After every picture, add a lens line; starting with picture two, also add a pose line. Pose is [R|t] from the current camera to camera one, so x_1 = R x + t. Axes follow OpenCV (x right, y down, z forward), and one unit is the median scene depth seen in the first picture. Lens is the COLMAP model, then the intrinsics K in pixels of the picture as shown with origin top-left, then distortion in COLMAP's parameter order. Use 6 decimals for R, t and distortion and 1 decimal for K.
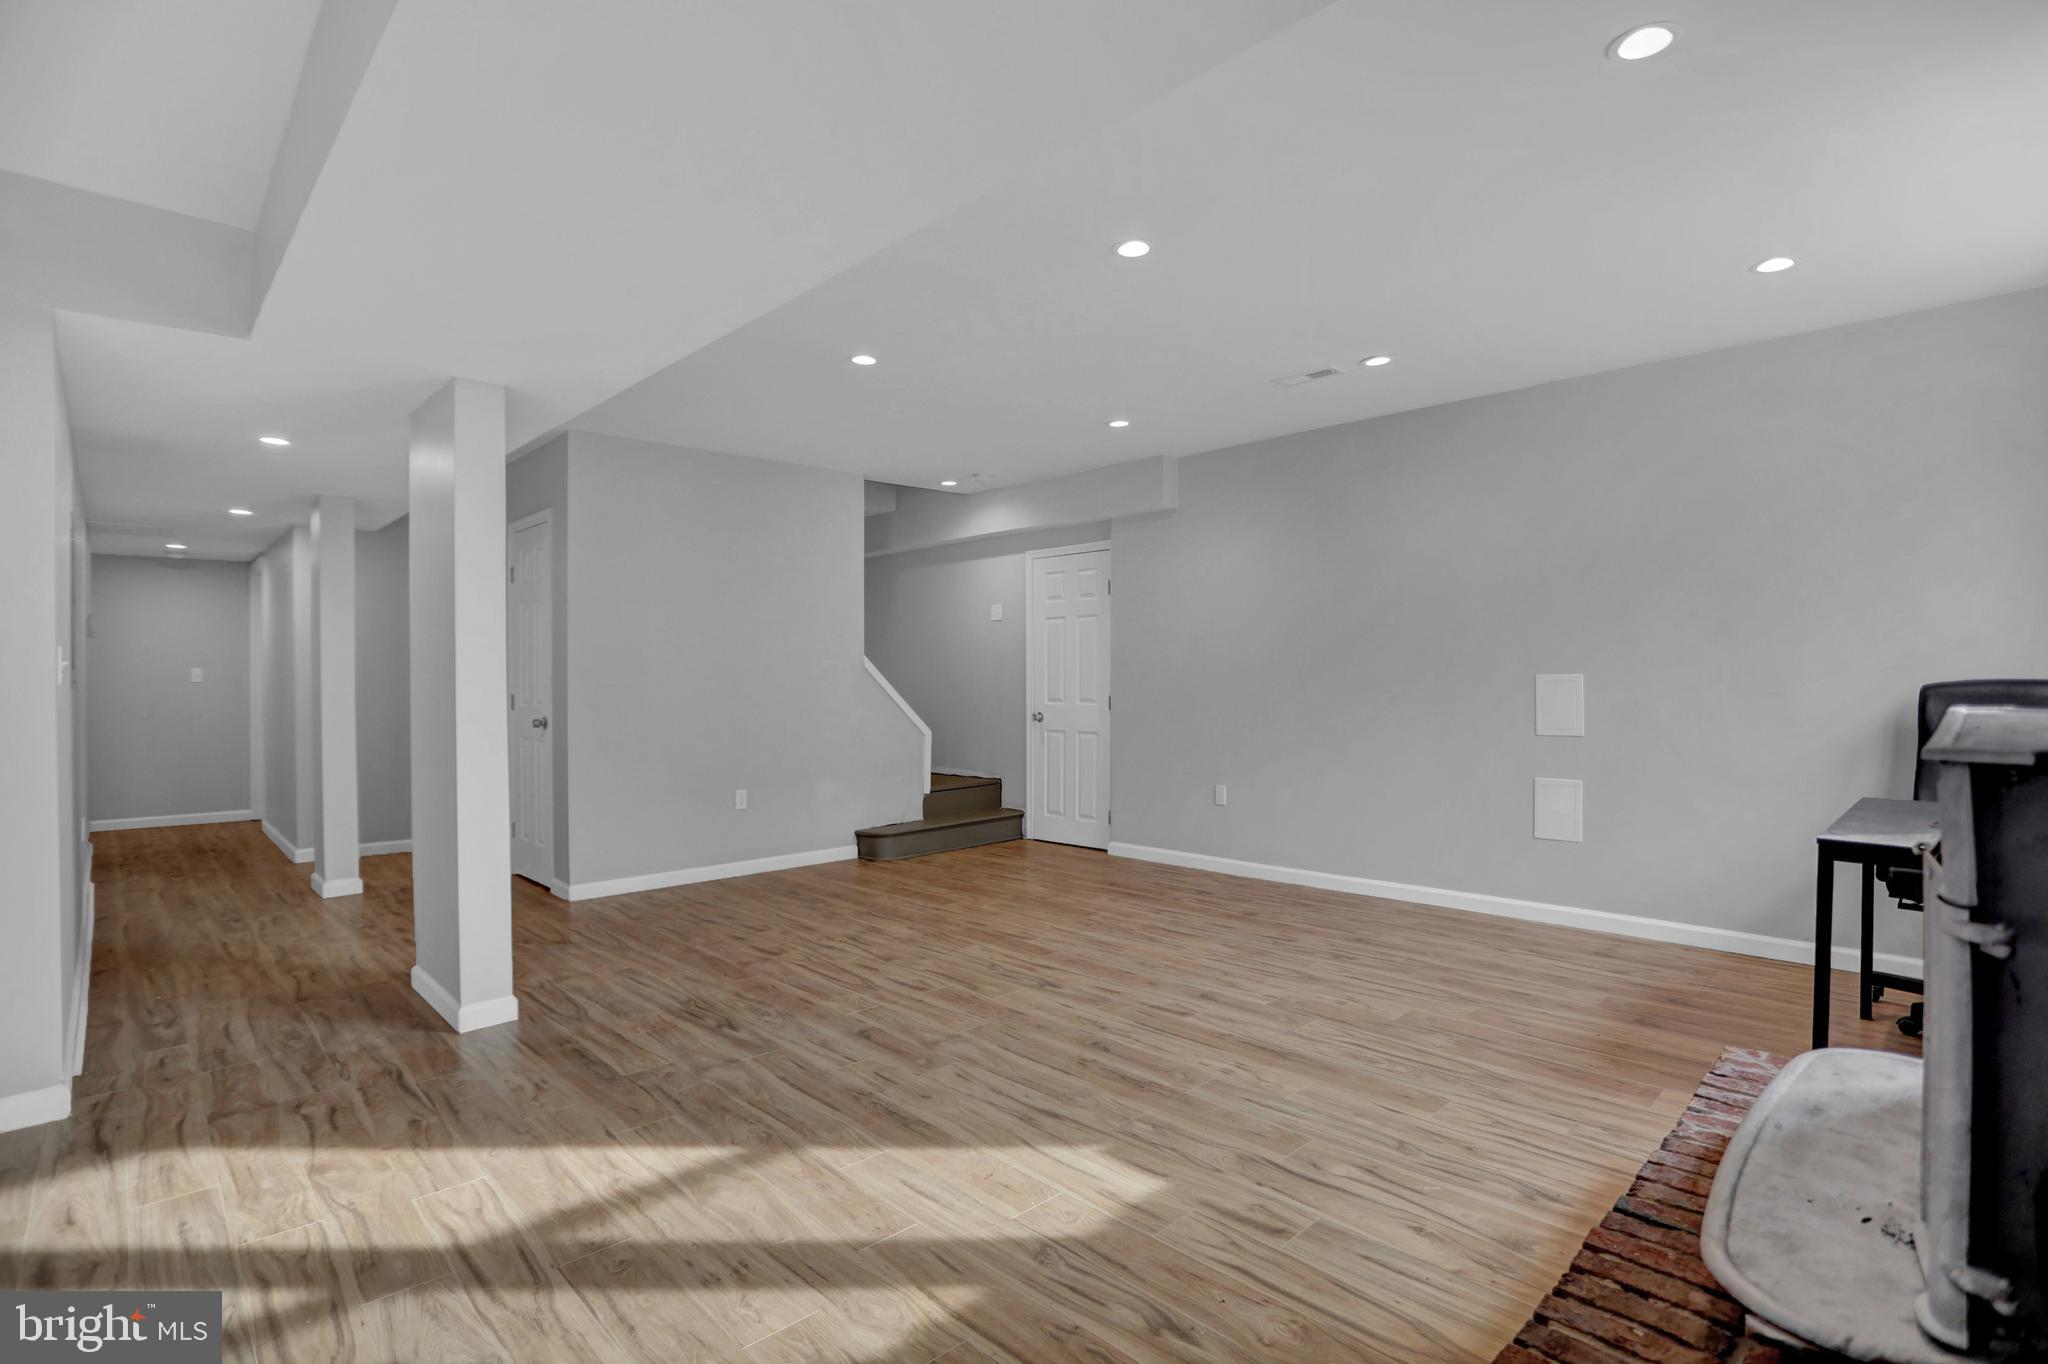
lens RADIAL K [[989.3, 0, 1024.0], [0, 989.3, 682.0], [0, 0, 1]] dist [-0.073795, 0.029895]
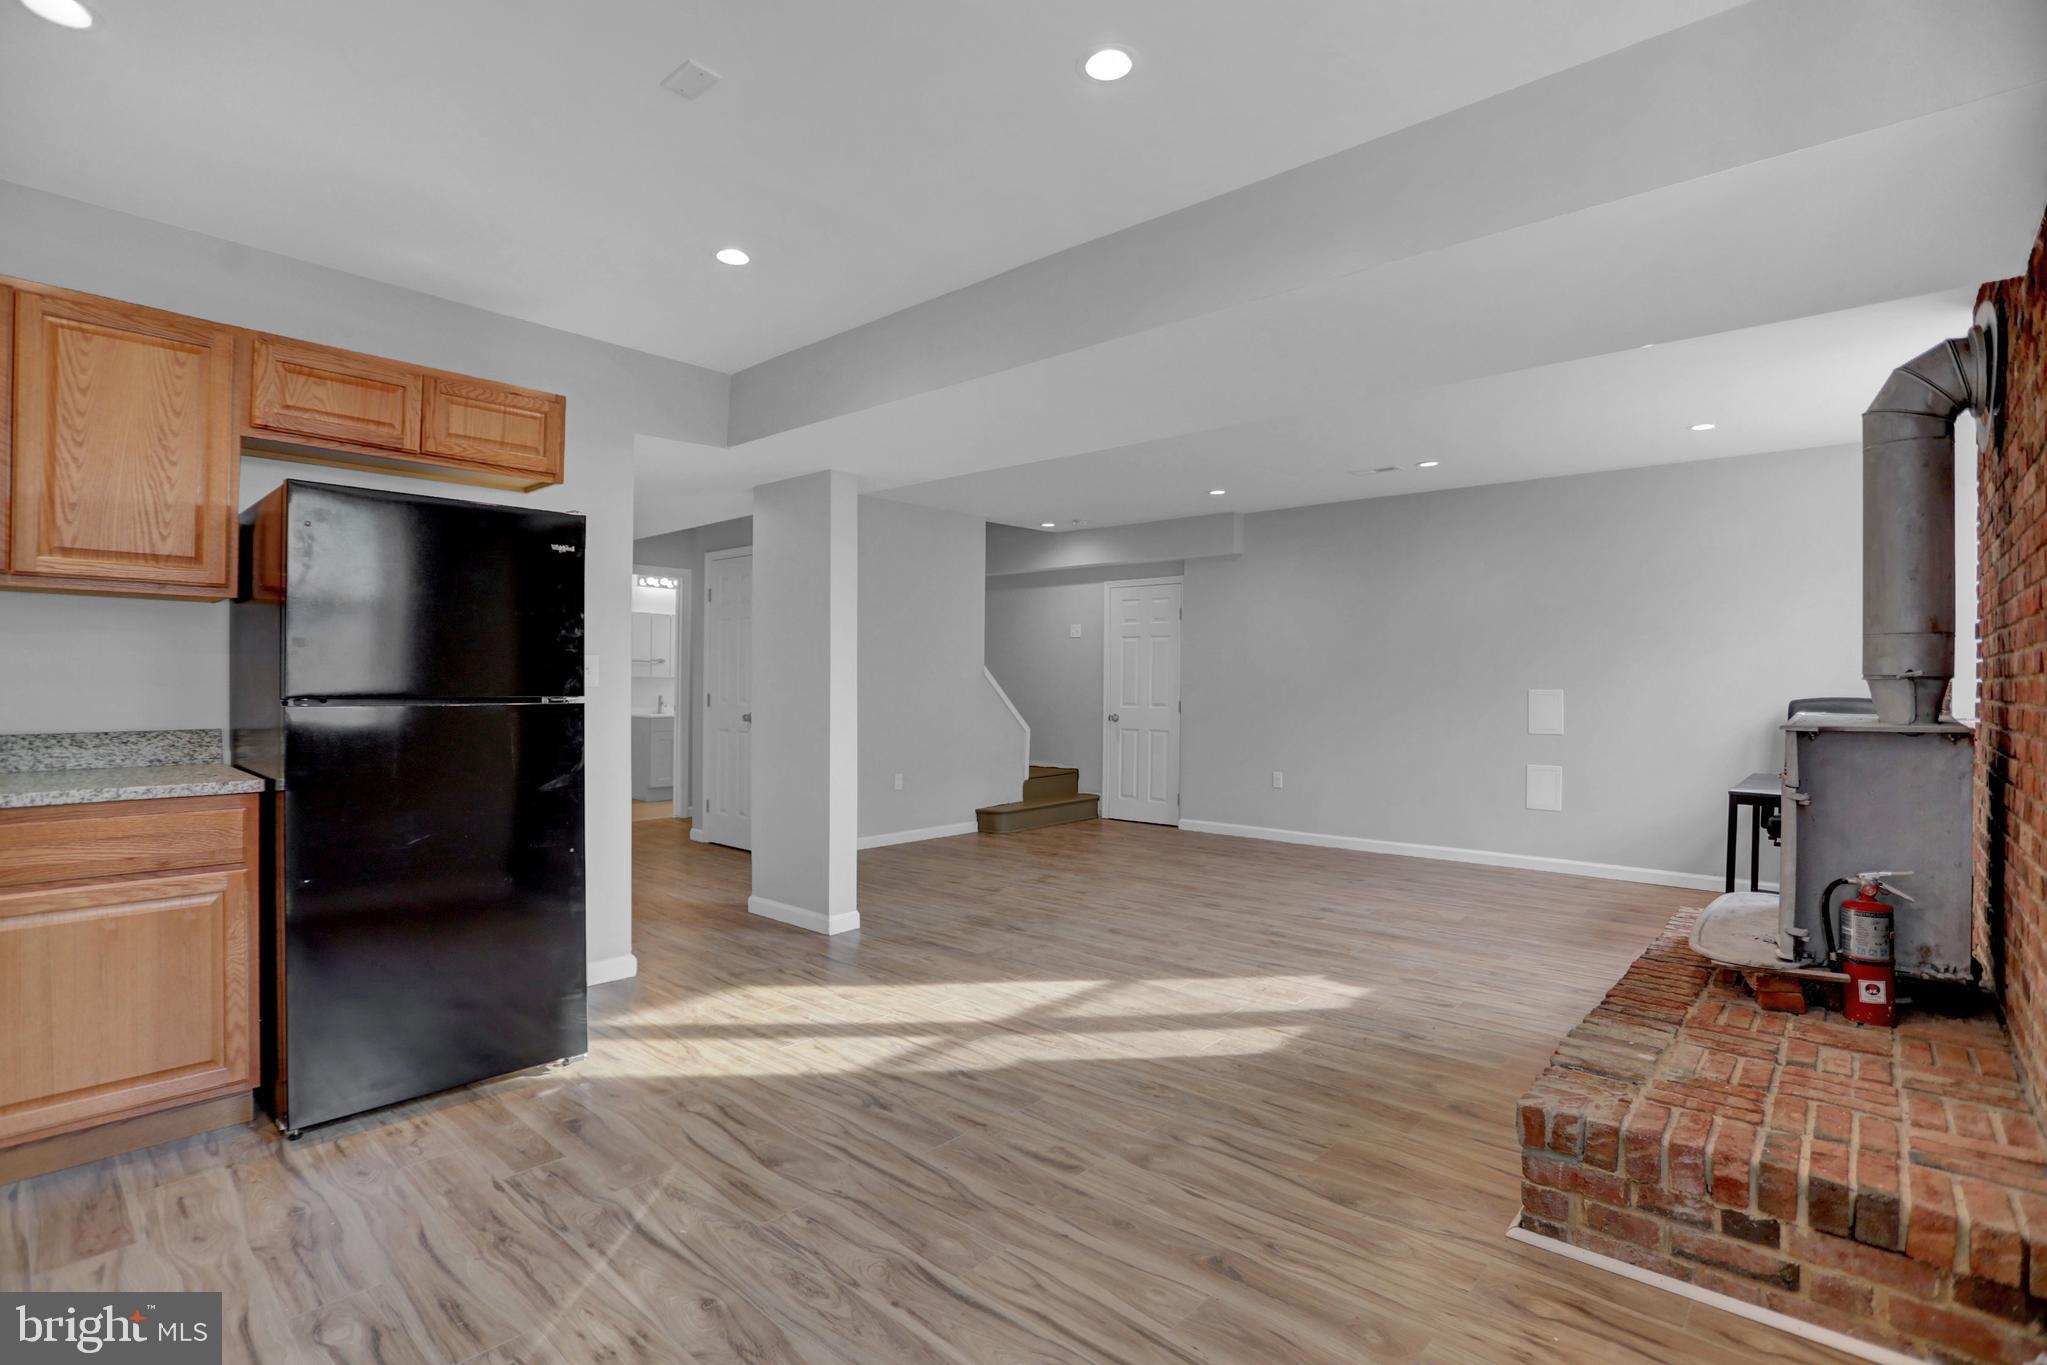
lens RADIAL K [[988.8, 0, 1023.5], [0, 988.8, 682.5], [0, 0, 1]] dist [-0.073795, 0.029895]
pose [[0.997214, 0.013386, 0.073385, -0.353420], [-0.013062, 0.999903, -0.004892, -0.001762], [-0.073444, 0.003920, 0.997292, -0.392814]]
